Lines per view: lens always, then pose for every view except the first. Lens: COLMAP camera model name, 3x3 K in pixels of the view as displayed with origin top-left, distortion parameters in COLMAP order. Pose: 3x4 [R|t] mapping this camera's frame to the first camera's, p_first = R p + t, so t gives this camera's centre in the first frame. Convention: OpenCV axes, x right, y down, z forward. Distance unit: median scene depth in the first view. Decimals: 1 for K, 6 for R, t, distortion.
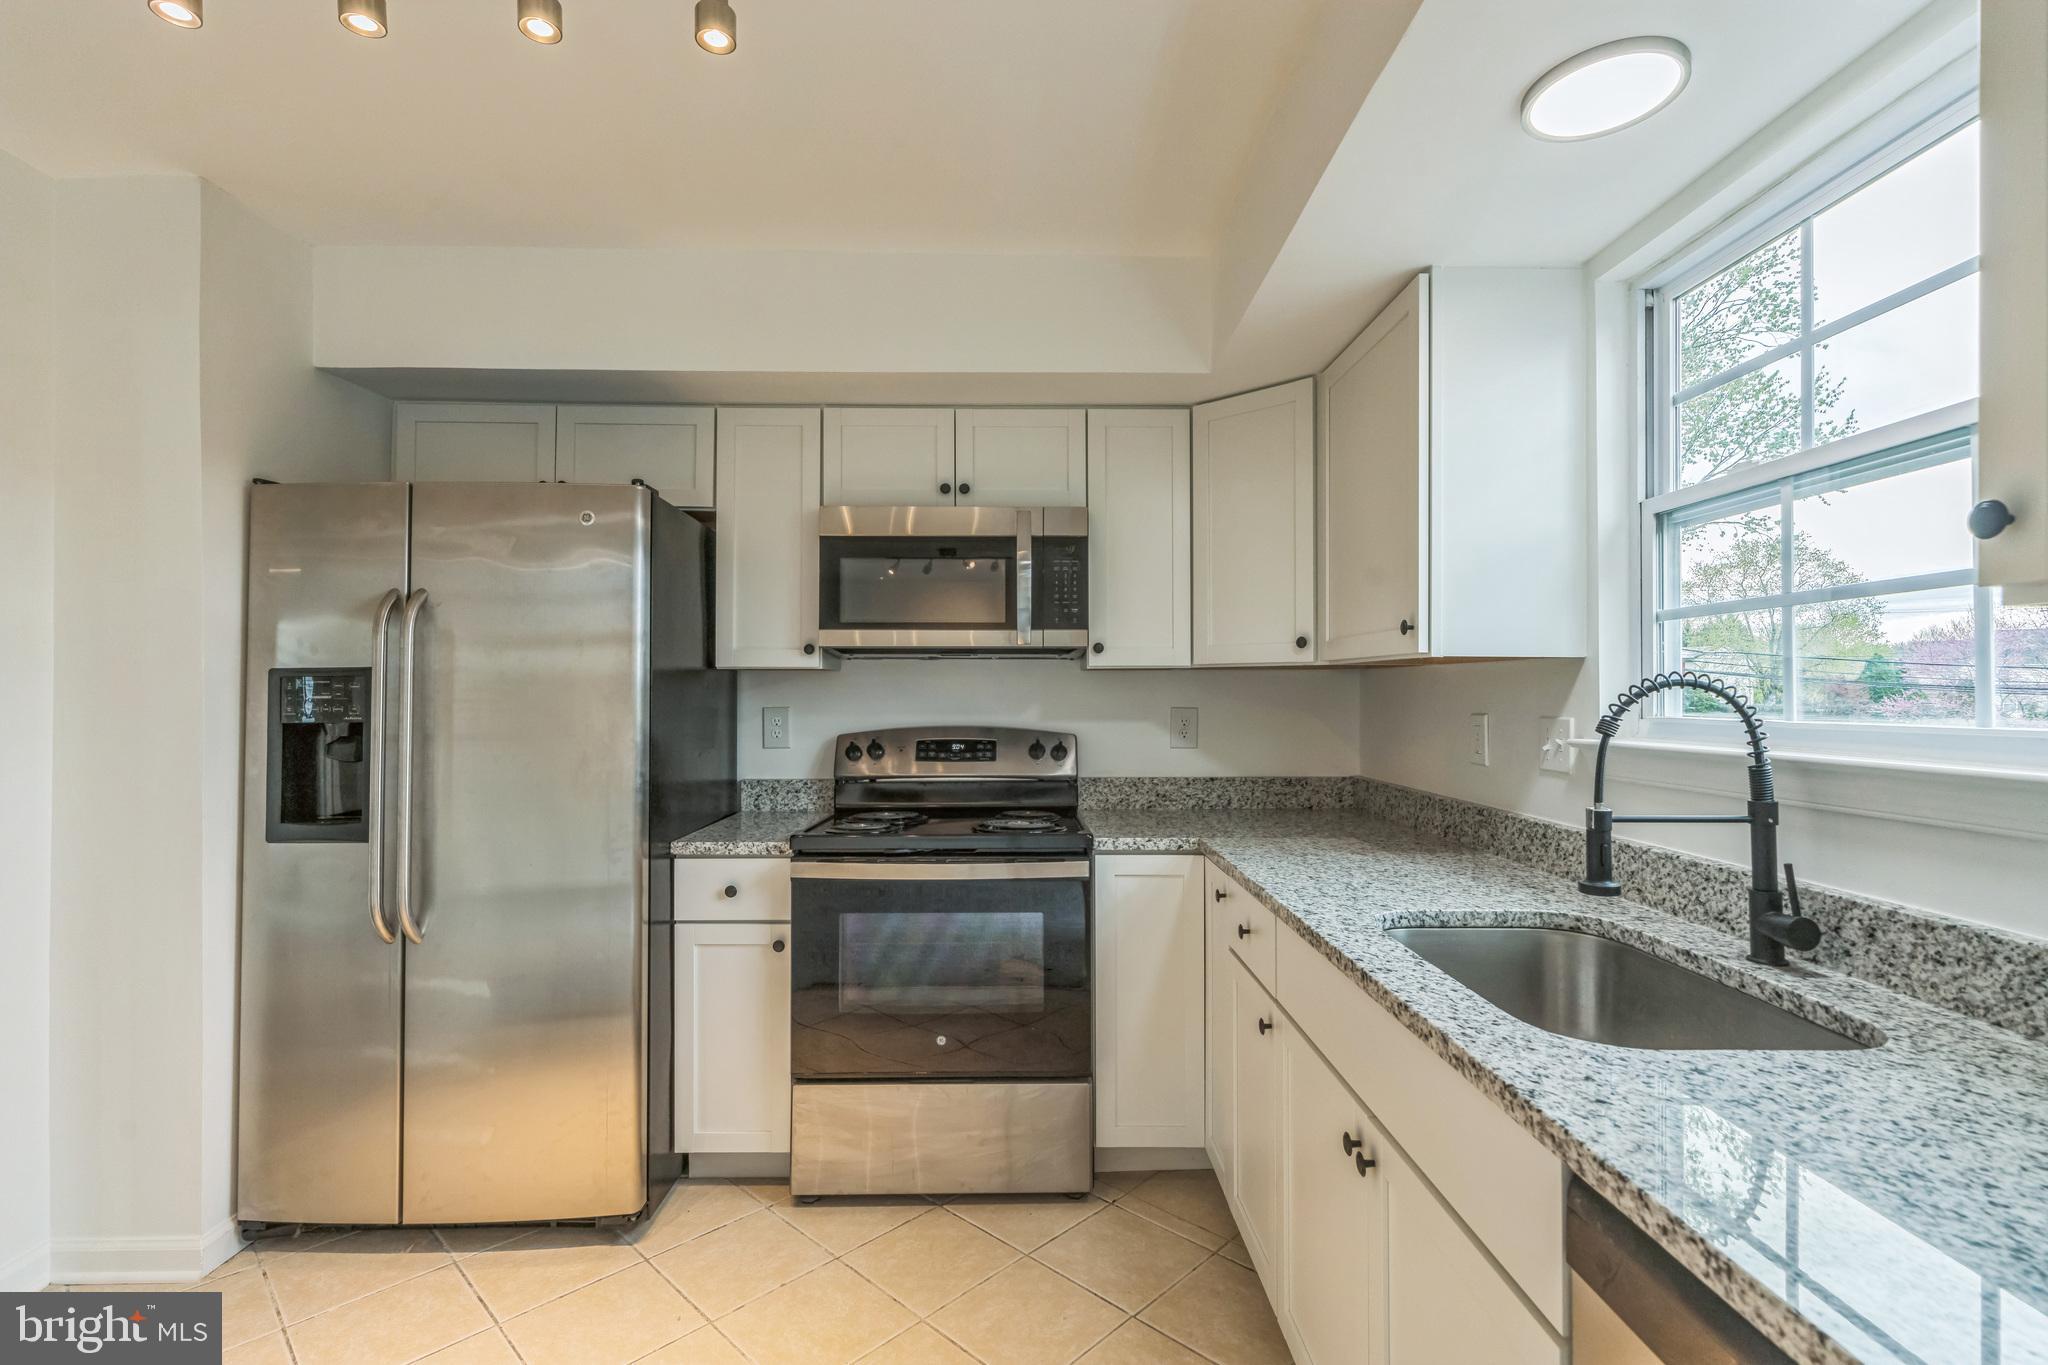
lens RADIAL K [[923.8, 0, 1026.7], [0, 923.8, 682.7], [0, 0, 1]] dist [-0.004367, 0.000231]
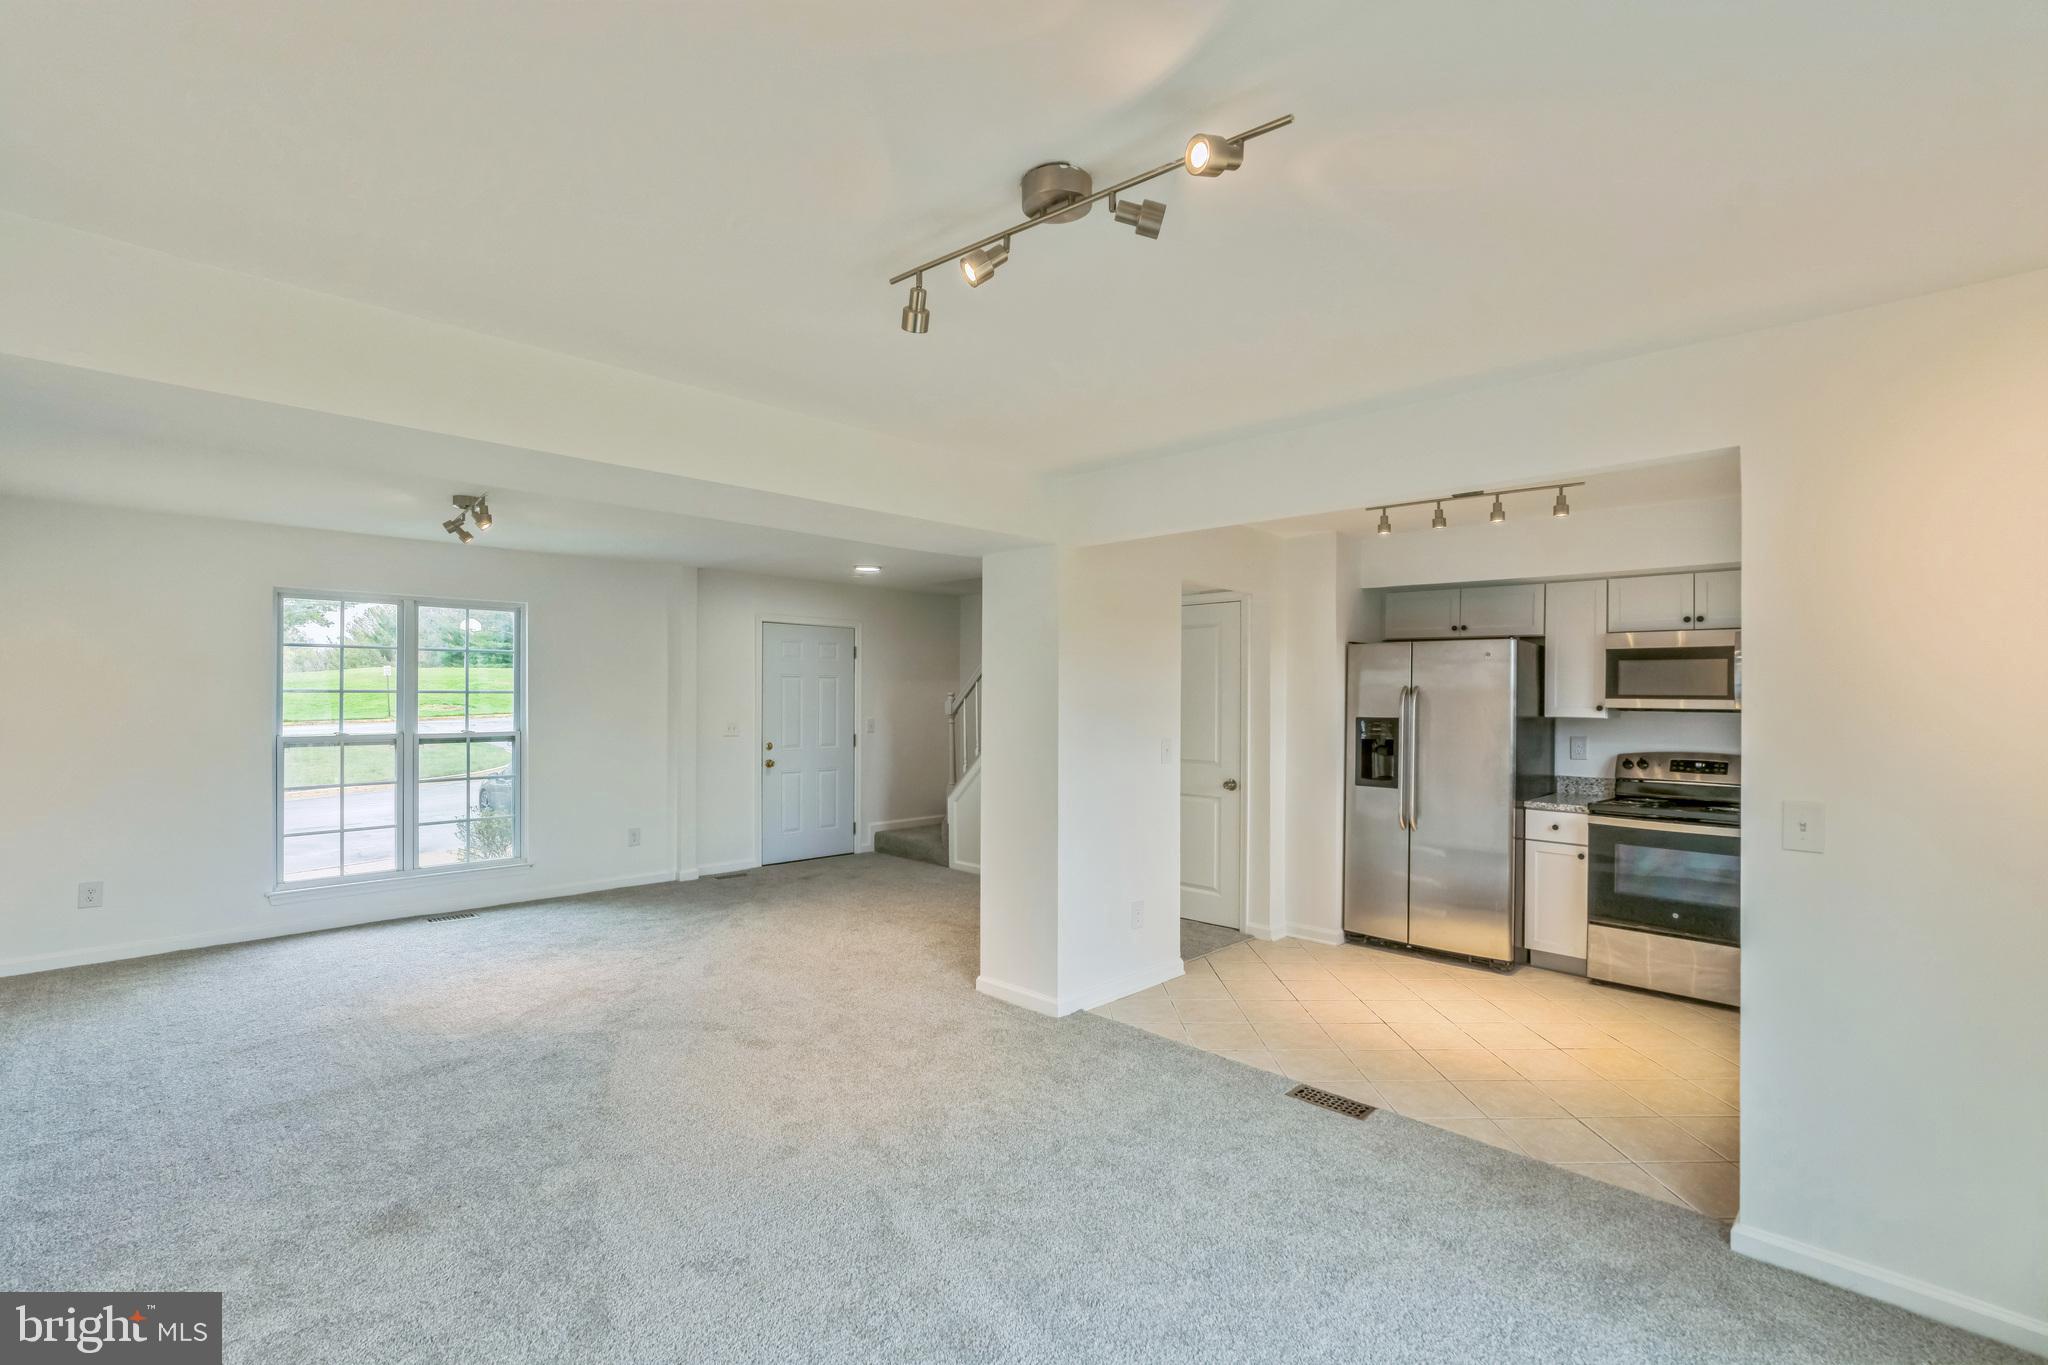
lens RADIAL K [[923.8, 0, 1027.8], [0, 923.8, 693.9], [0, 0, 1]] dist [-0.004367, 0.000231]
pose [[0.702147, 0.007045, -0.711998, 0.318948], [-0.000576, 0.999956, 0.009326, -0.092411], [0.712032, -0.006138, 0.702120, -1.290884]]
